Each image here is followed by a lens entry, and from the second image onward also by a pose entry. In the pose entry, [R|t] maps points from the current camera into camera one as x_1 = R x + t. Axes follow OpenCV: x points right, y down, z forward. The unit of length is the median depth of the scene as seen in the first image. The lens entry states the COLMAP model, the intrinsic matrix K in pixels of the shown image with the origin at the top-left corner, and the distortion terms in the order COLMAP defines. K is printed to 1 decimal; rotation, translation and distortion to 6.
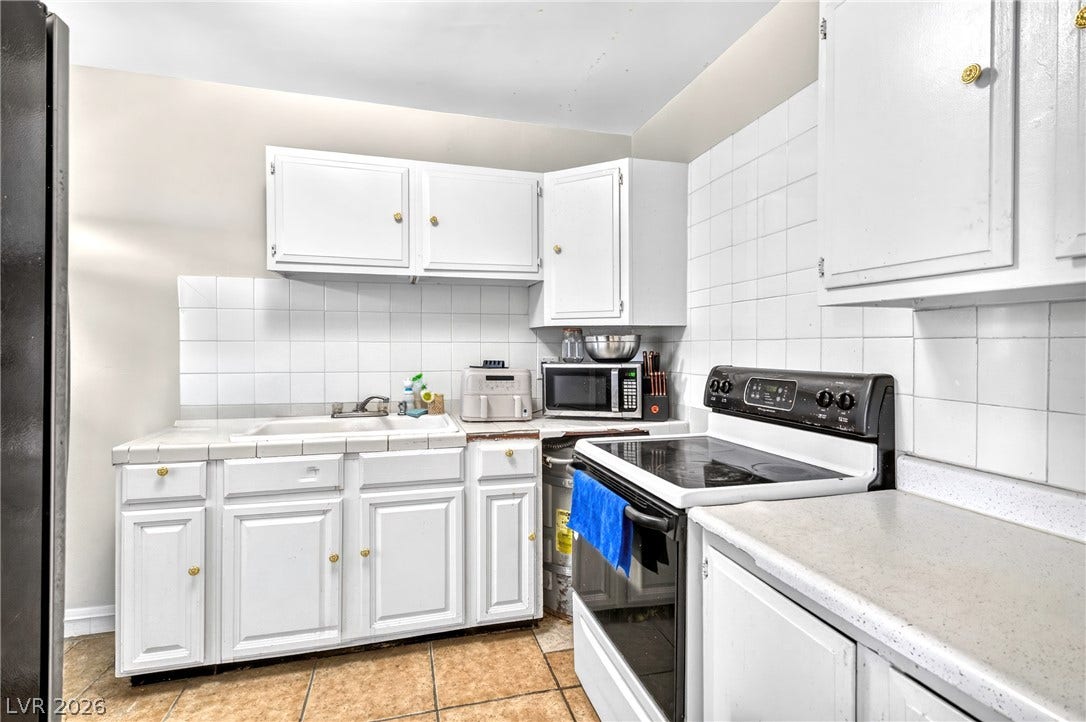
lens RADIAL K [[505.1, 0, 543.3], [0, 505.1, 352.5], [0, 0, 1]] dist [0.005839, -0.001015]
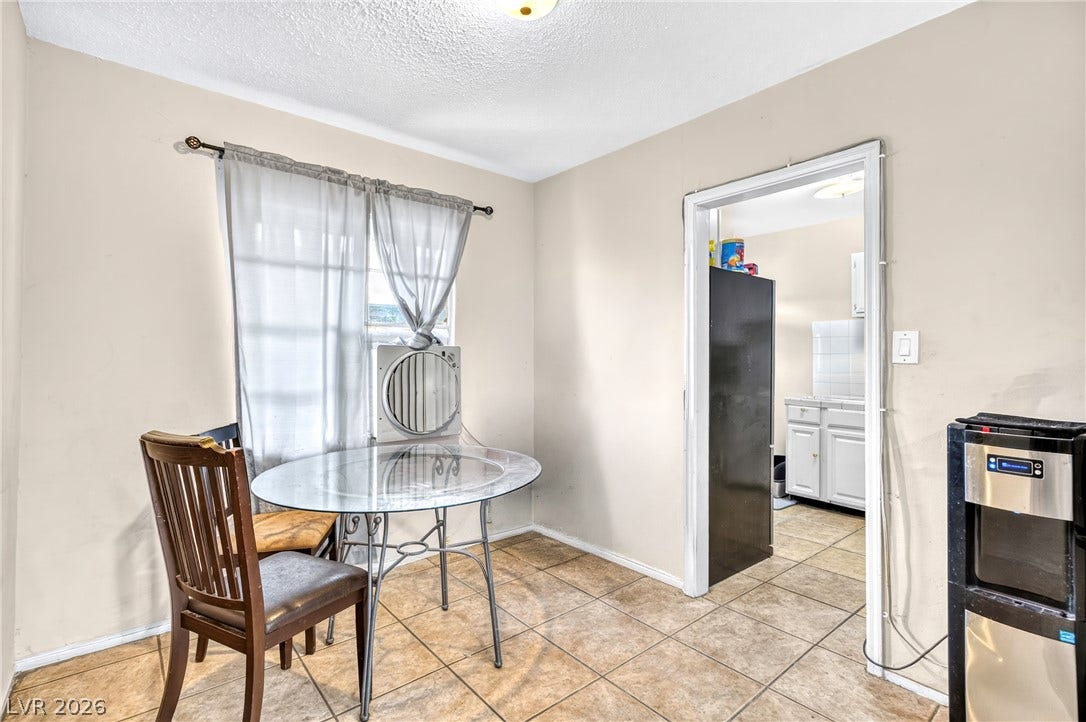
lens RADIAL K [[505.1, 0, 545.5], [0, 505.1, 360.5], [0, 0, 1]] dist [0.005839, -0.001015]
pose [[0.401139, -0.007178, -0.915989, 0.891222], [-0.004109, 0.999945, -0.009635, 0.031616], [0.916008, 0.007629, 0.401088, -1.002833]]
